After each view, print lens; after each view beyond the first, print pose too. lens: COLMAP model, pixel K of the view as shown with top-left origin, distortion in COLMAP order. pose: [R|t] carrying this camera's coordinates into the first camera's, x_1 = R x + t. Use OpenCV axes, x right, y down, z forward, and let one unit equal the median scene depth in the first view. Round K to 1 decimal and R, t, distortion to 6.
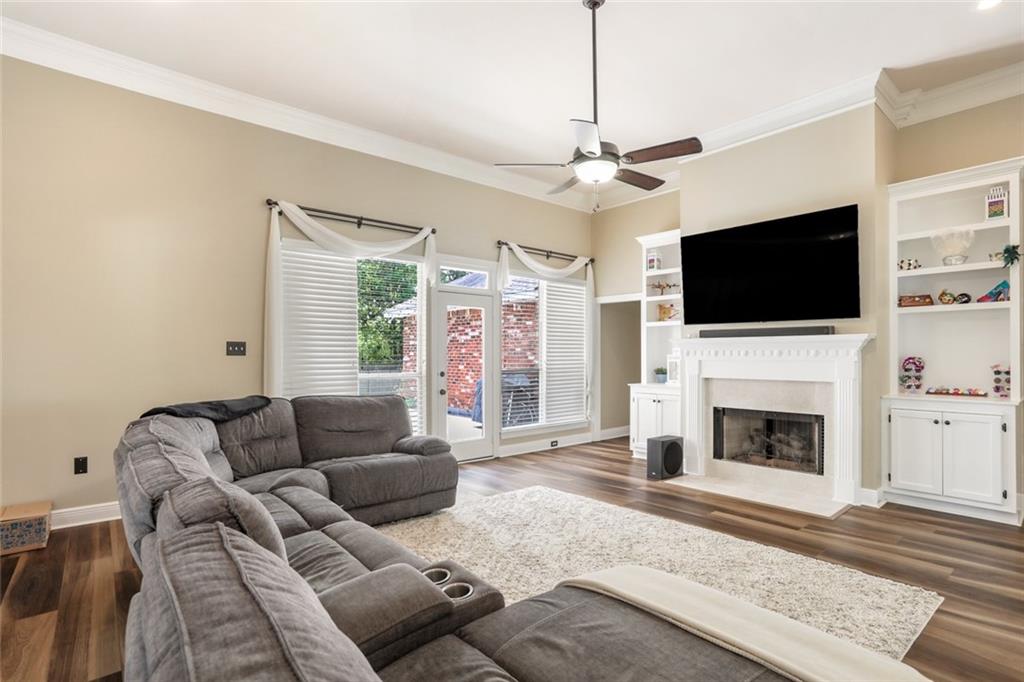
lens RADIAL K [[501.4, 0, 513.9], [0, 501.4, 345.1], [0, 0, 1]] dist [-0.011785, 0.001374]
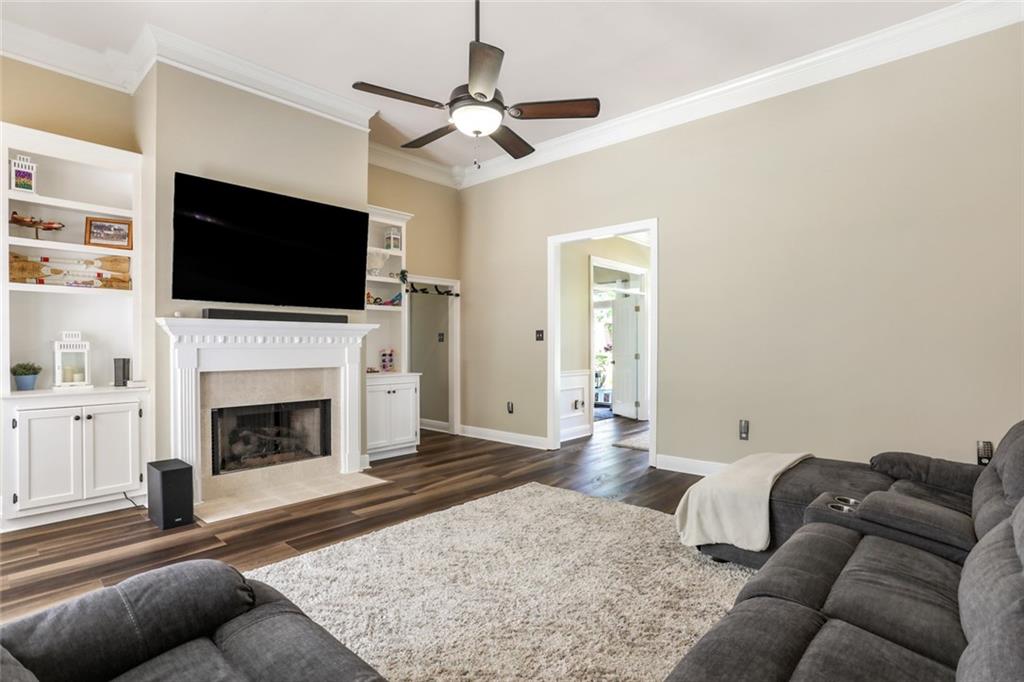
lens RADIAL K [[501.4, 0, 503.8], [0, 501.4, 348.9], [0, 0, 1]] dist [-0.011785, 0.001374]
pose [[-0.096995, -0.002270, 0.995282, -0.491567], [-0.012399, 0.999923, 0.001072, 0.029845], [-0.995208, -0.012237, -0.097016, 0.762485]]
